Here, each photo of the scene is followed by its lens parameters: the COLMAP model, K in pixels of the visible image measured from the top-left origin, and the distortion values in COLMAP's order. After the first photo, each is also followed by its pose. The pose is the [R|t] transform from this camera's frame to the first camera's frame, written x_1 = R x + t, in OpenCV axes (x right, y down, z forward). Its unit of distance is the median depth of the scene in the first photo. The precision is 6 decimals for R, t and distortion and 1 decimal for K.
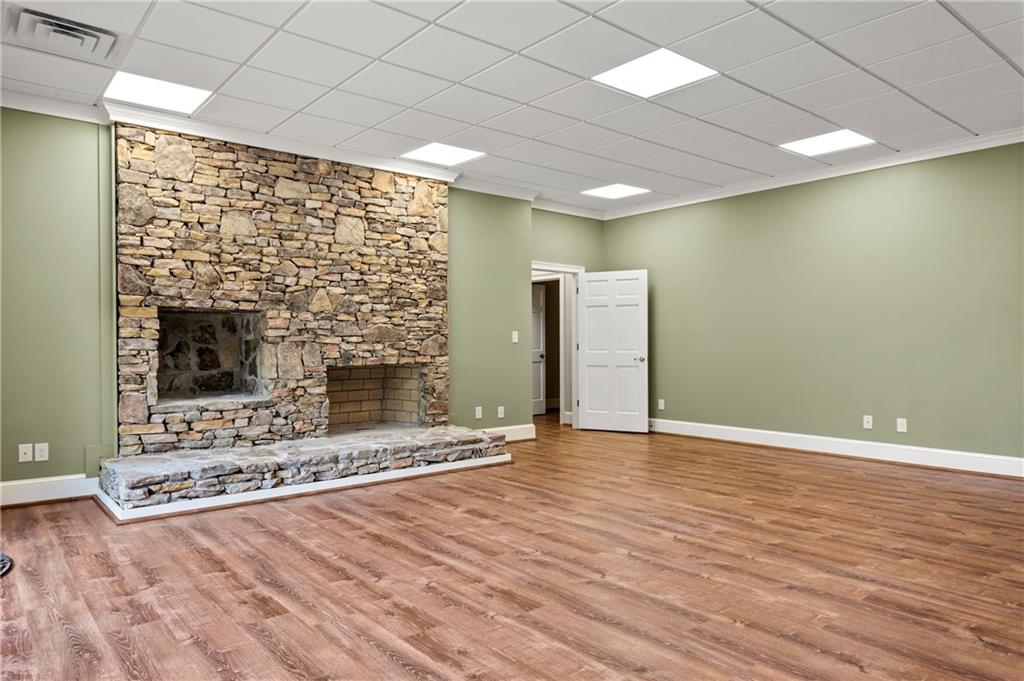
lens RADIAL K [[660.1, 0, 508.3], [0, 660.1, 344.8], [0, 0, 1]] dist [-0.001490, 0.005269]
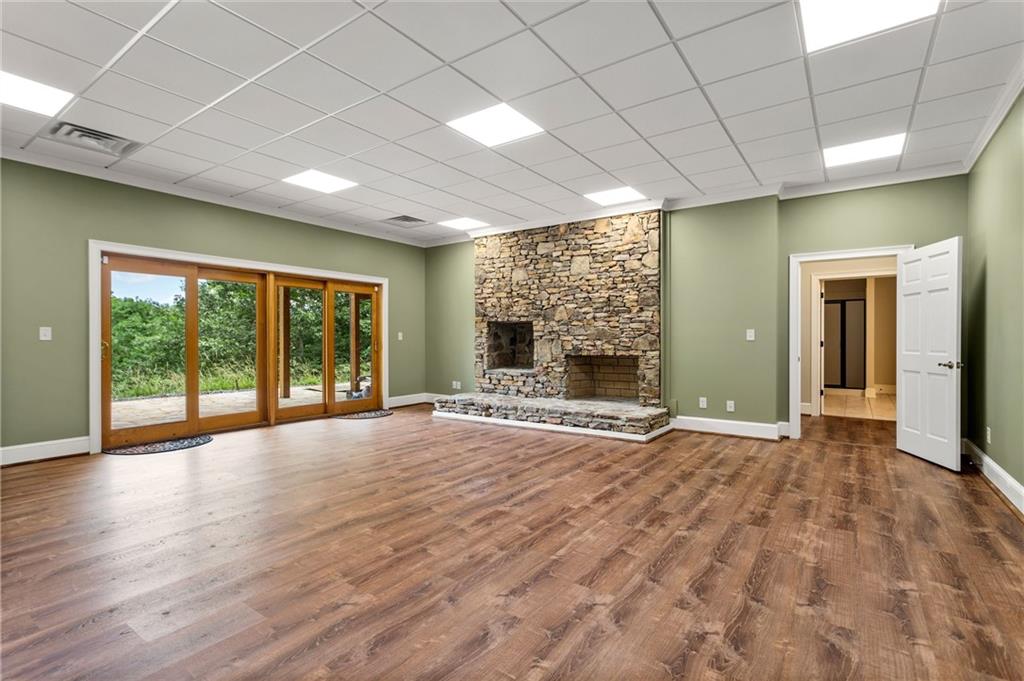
lens RADIAL K [[485.1, 0, 505.7], [0, 485.1, 336.9], [0, 0, 1]] dist [0.006544, 0.000522]
pose [[0.262051, -0.002158, -0.965052, 0.825258], [-0.006477, 0.999971, -0.003995, -0.004555], [0.965032, 0.007297, 0.262029, 0.576419]]
